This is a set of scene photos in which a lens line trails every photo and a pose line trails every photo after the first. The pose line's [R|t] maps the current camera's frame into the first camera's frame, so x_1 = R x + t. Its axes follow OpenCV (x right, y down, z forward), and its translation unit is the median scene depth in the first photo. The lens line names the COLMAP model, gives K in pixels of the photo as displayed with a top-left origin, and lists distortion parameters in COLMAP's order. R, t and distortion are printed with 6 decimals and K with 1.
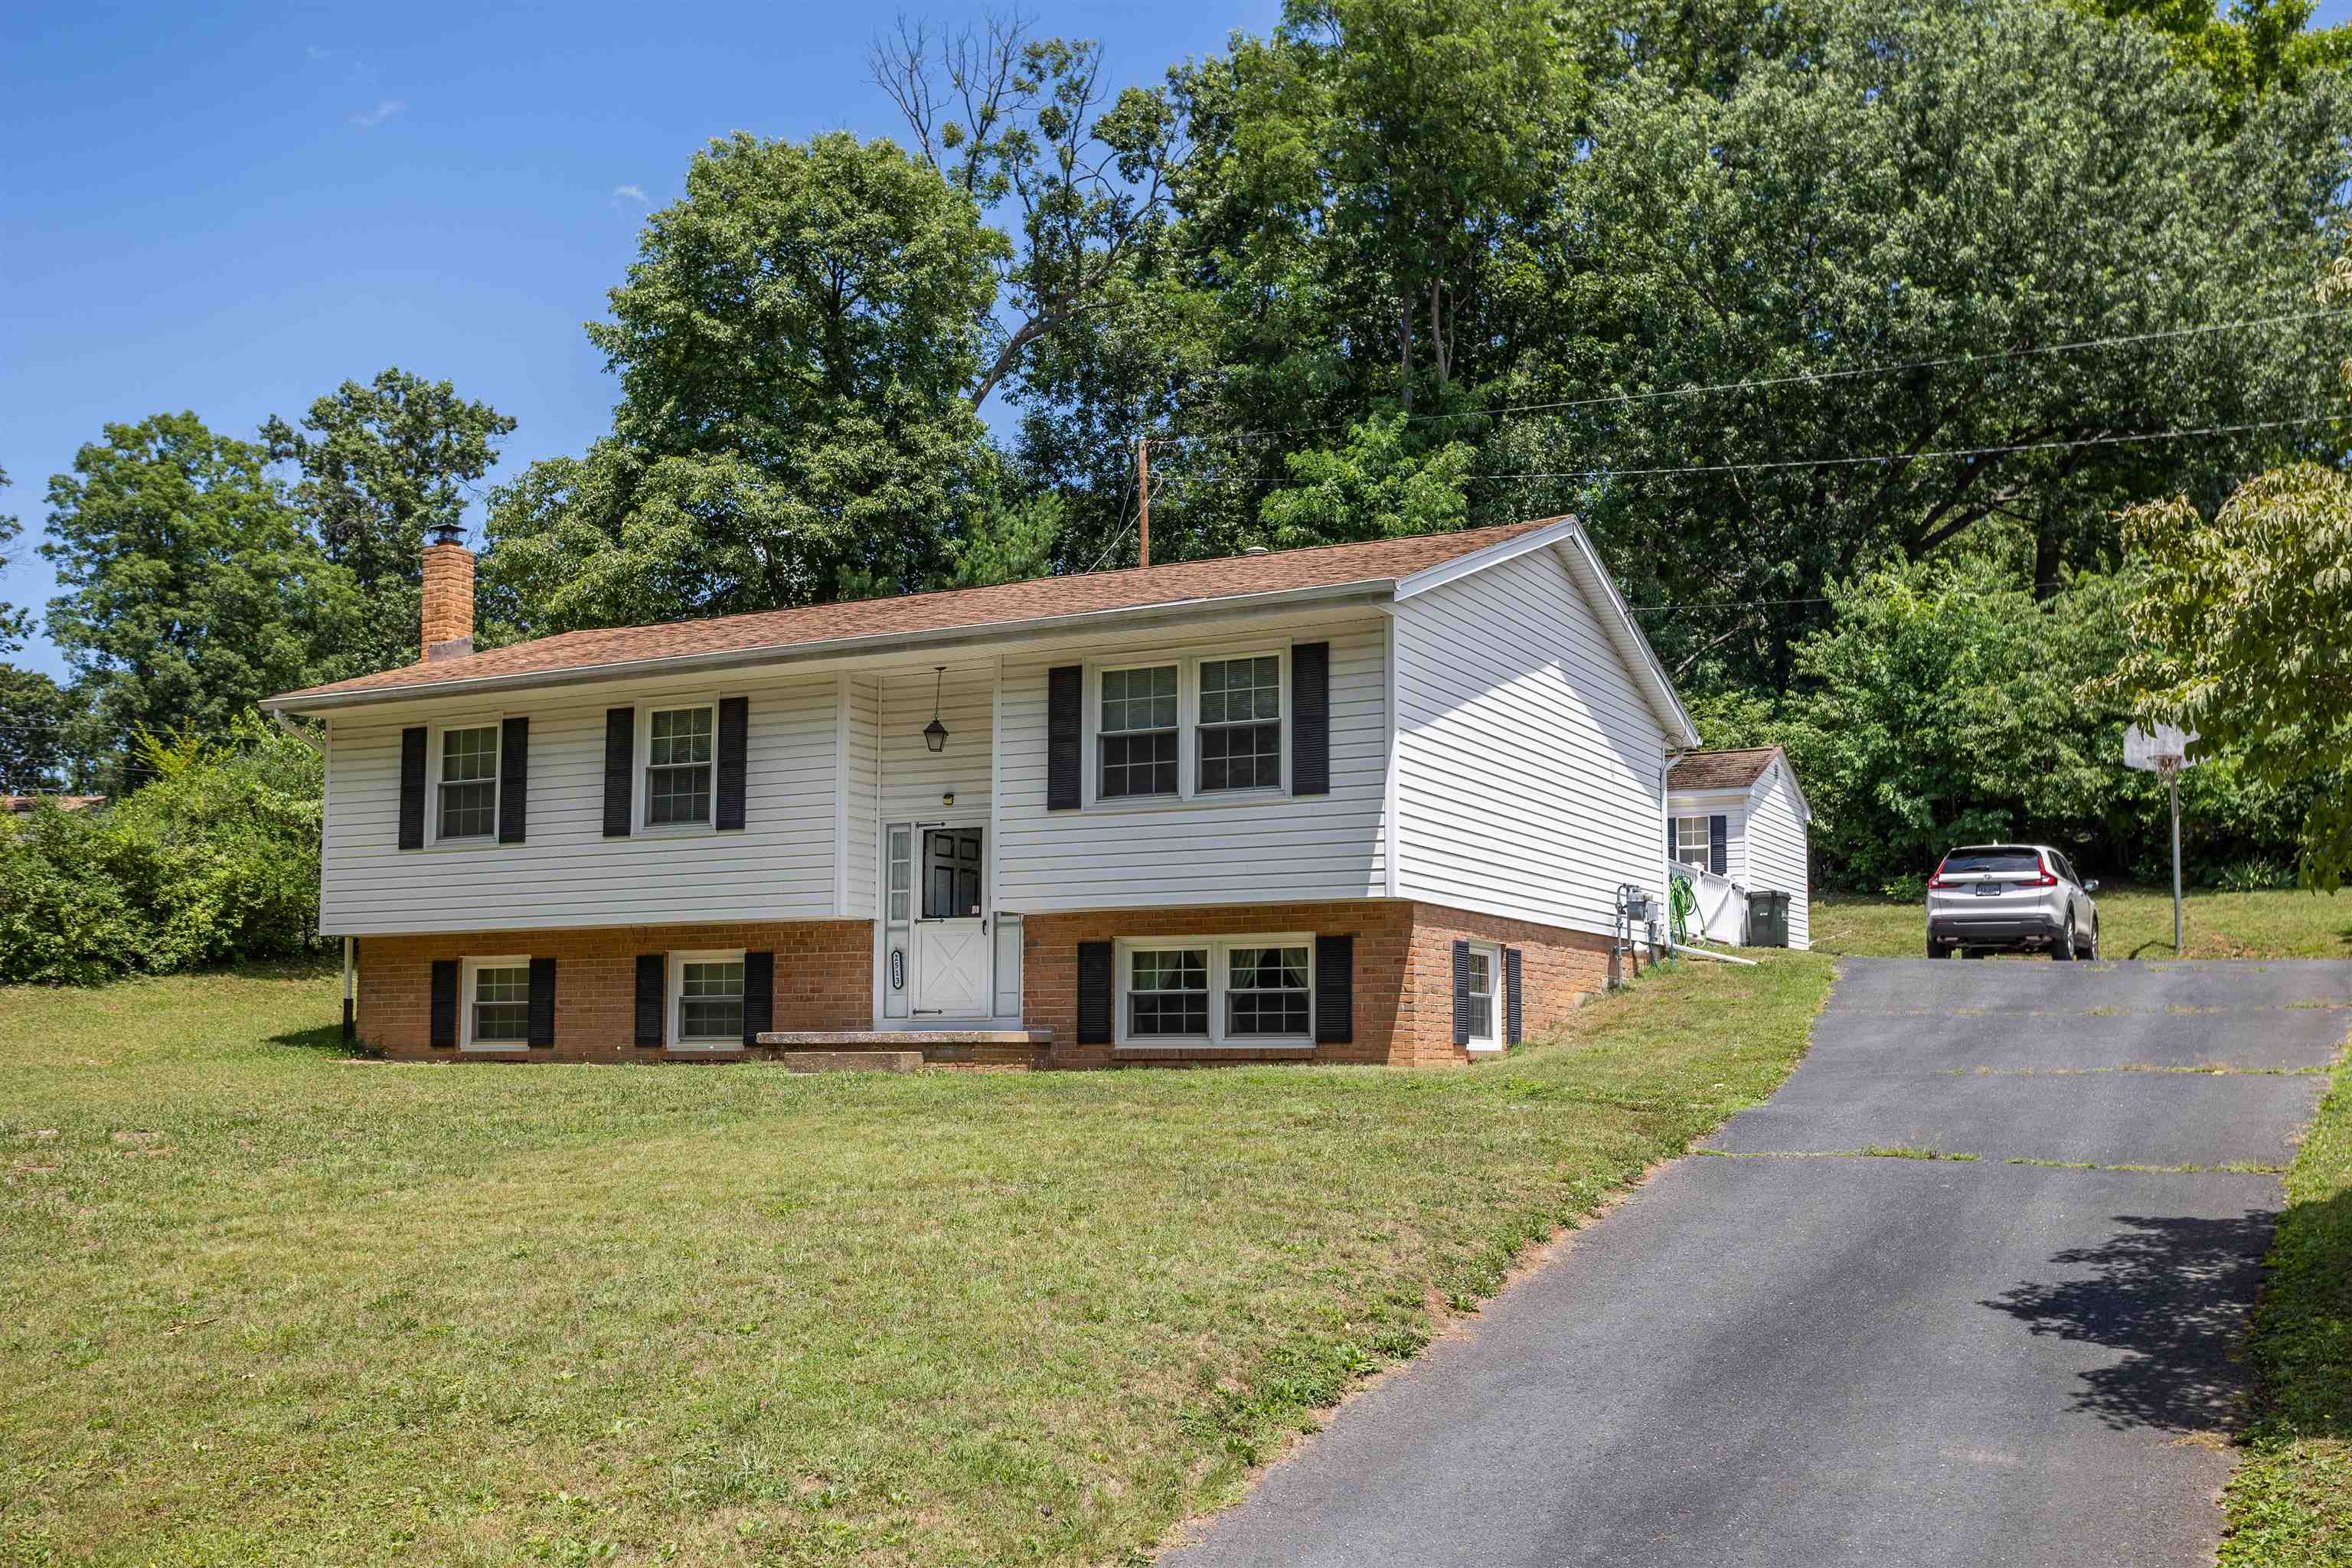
lens RADIAL K [[2321.5, 0, 1191.9], [0, 2321.5, 849.4], [0, 0, 1]] dist [-0.001966, -0.007527]
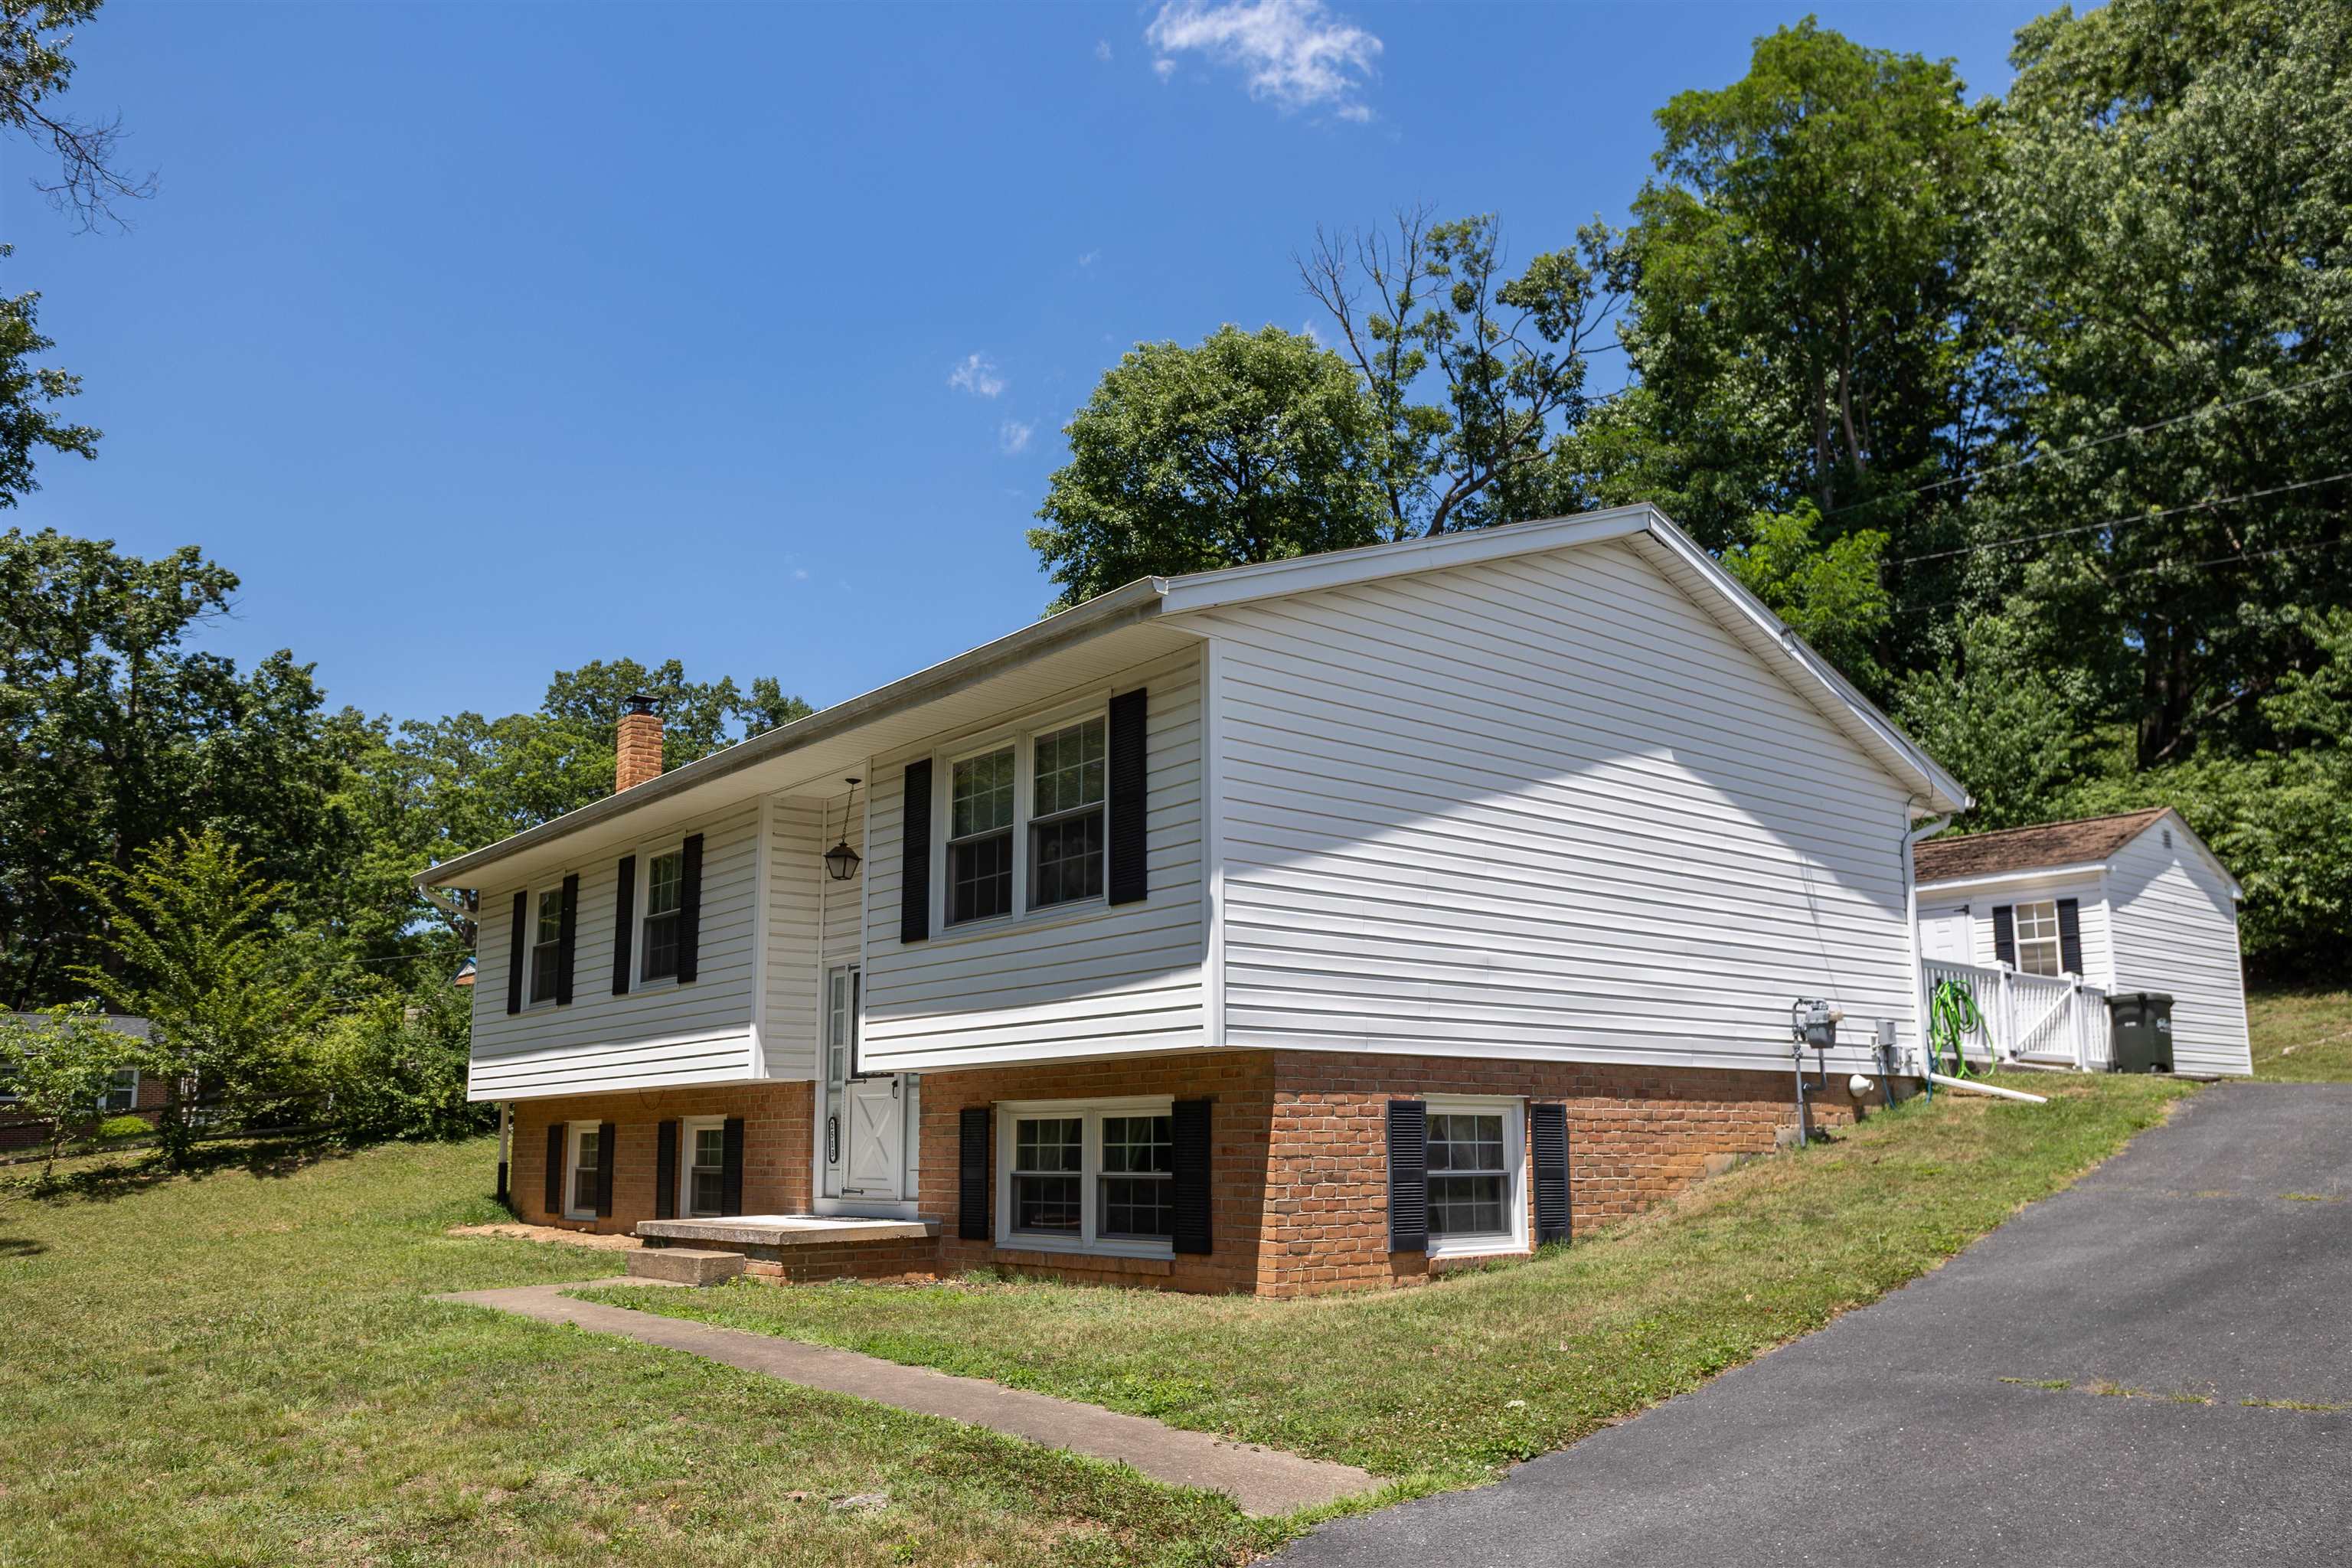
lens RADIAL K [[1772.7, 0, 1182.9], [0, 1772.7, 841.8], [0, 0, 1]] dist [0.005512, 0.028099]
pose [[0.923761, -0.074935, -0.375566, 0.224318], [0.046704, 0.995393, -0.083731, 0.003459], [0.380111, 0.059807, 0.923005, 0.416787]]
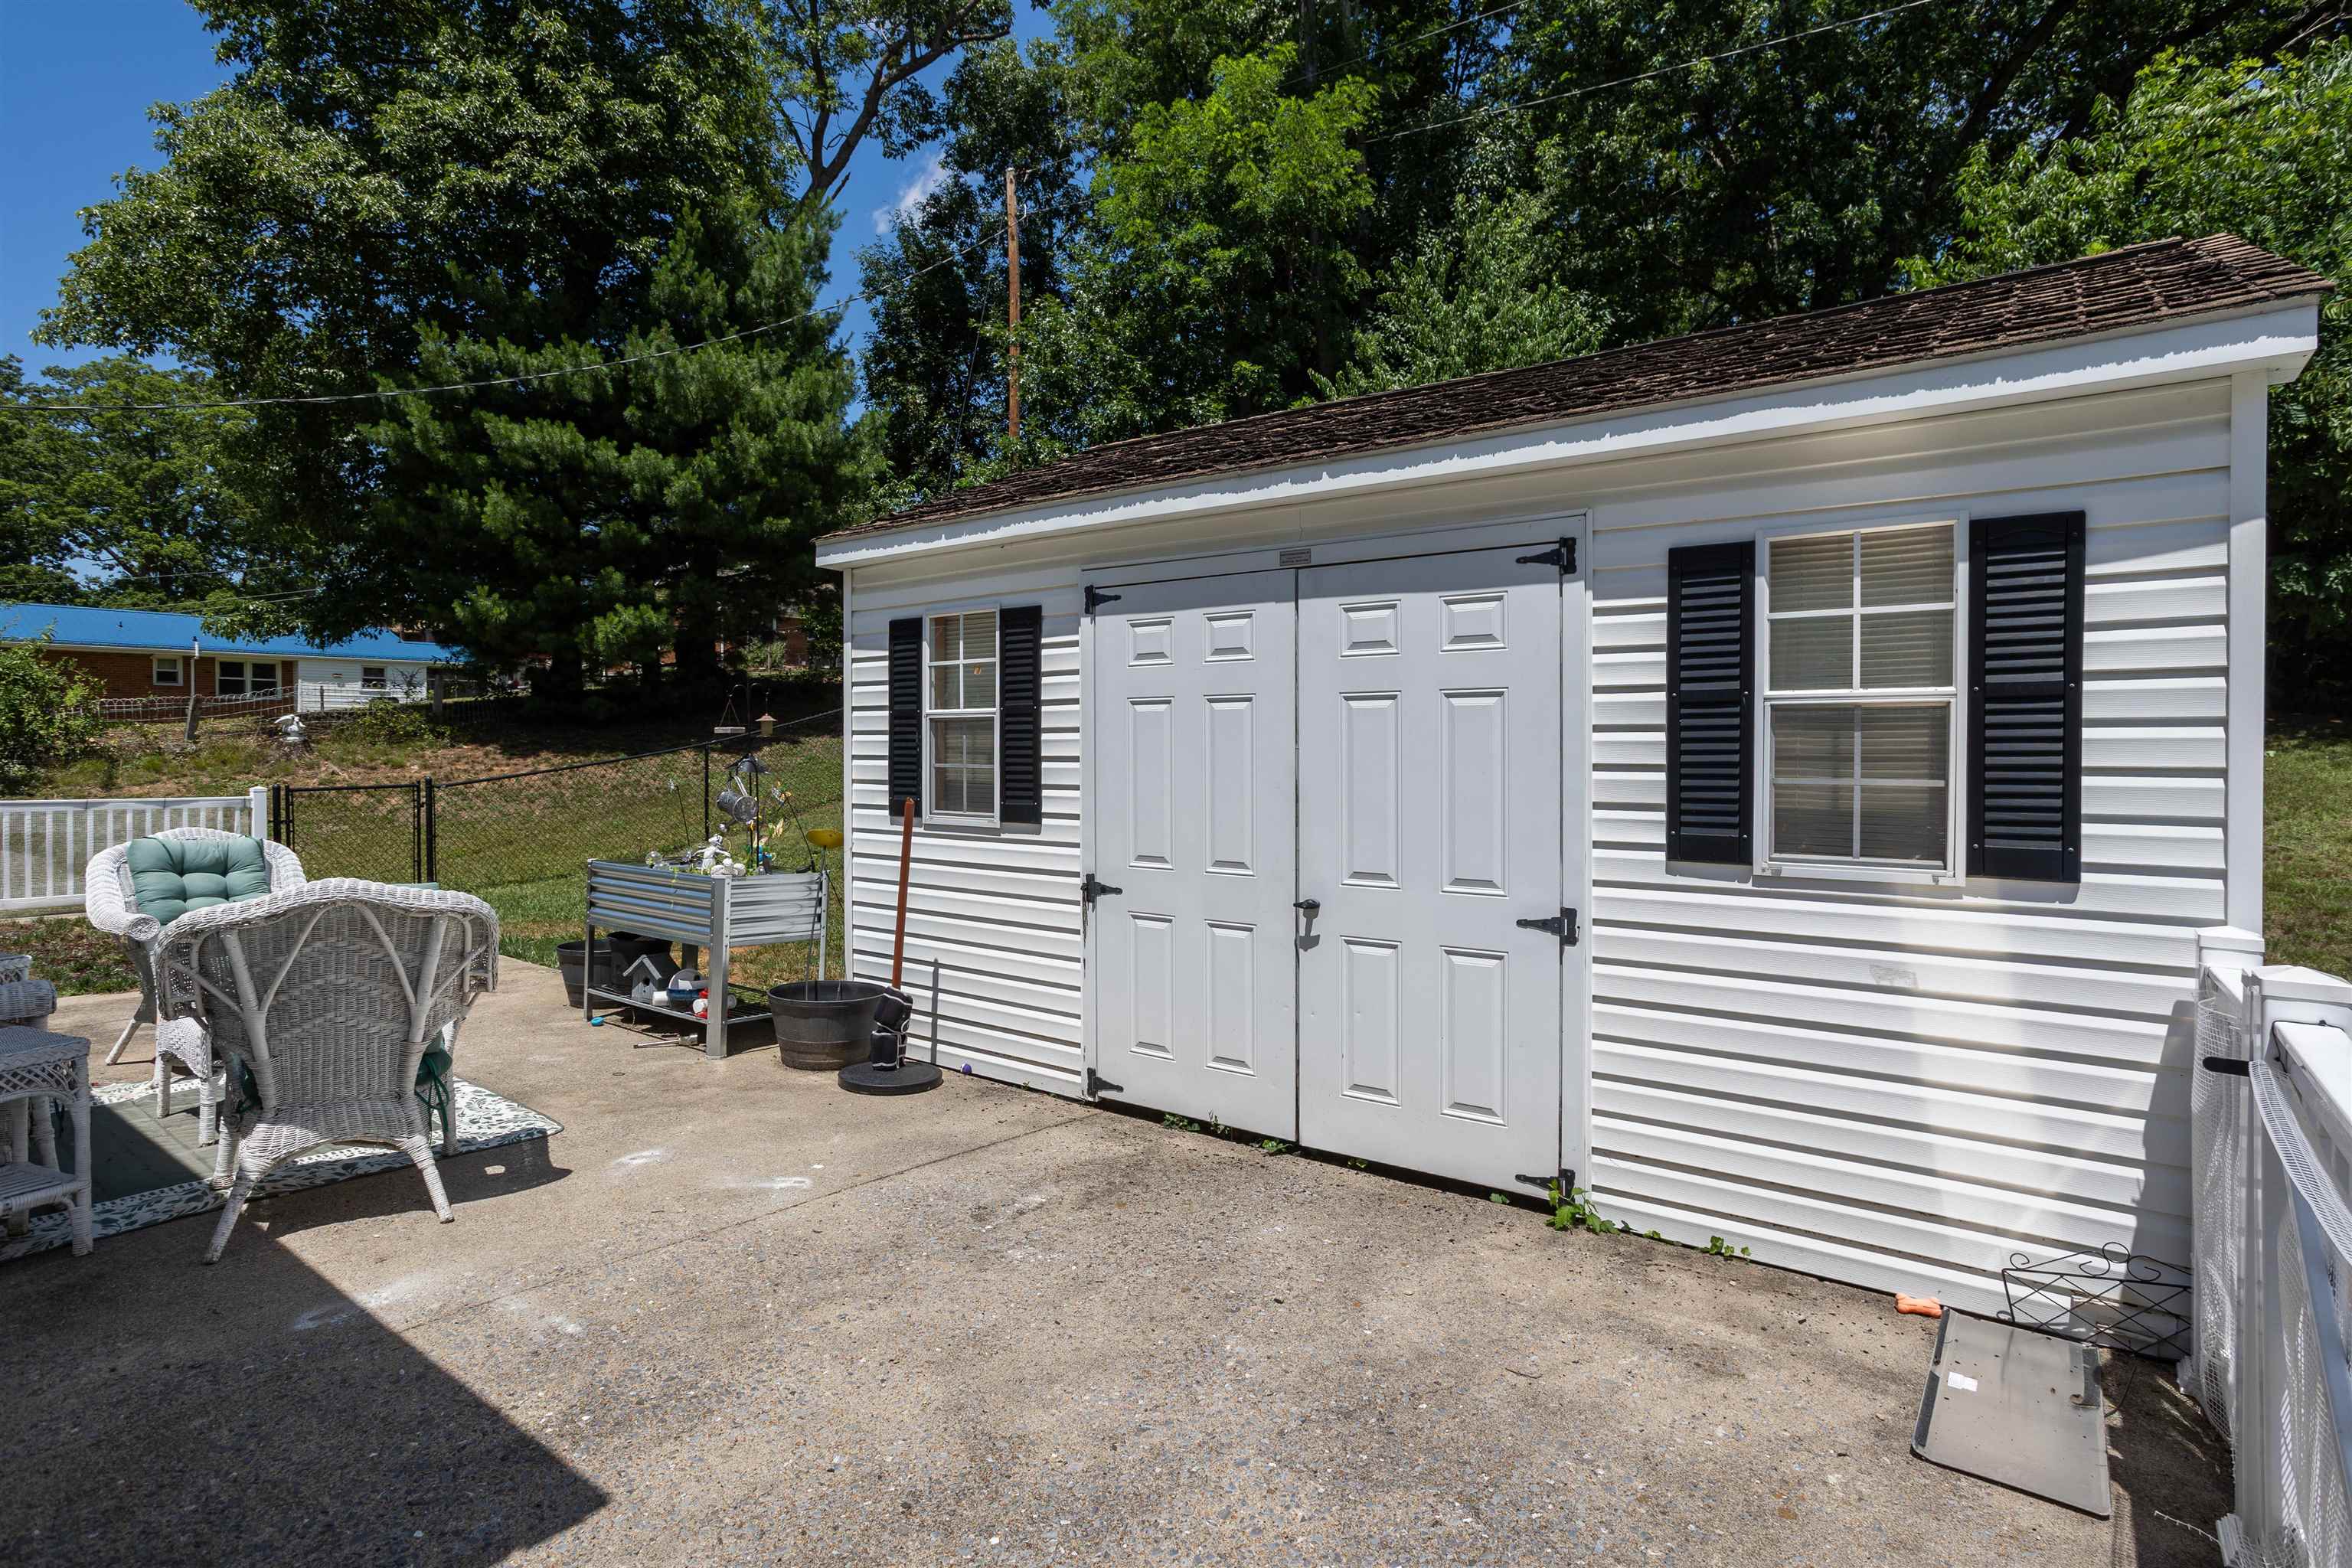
lens RADIAL K [[1196.9, 0, 1183.5], [0, 1196.9, 749.5], [0, 0, 1]] dist [-0.042103, 0.029281]
pose [[0.986975, -0.007359, -0.160708, 0.225758], [0.024122, 0.994430, 0.102603, -0.008437], [0.159058, -0.105143, 0.981654, 1.073232]]
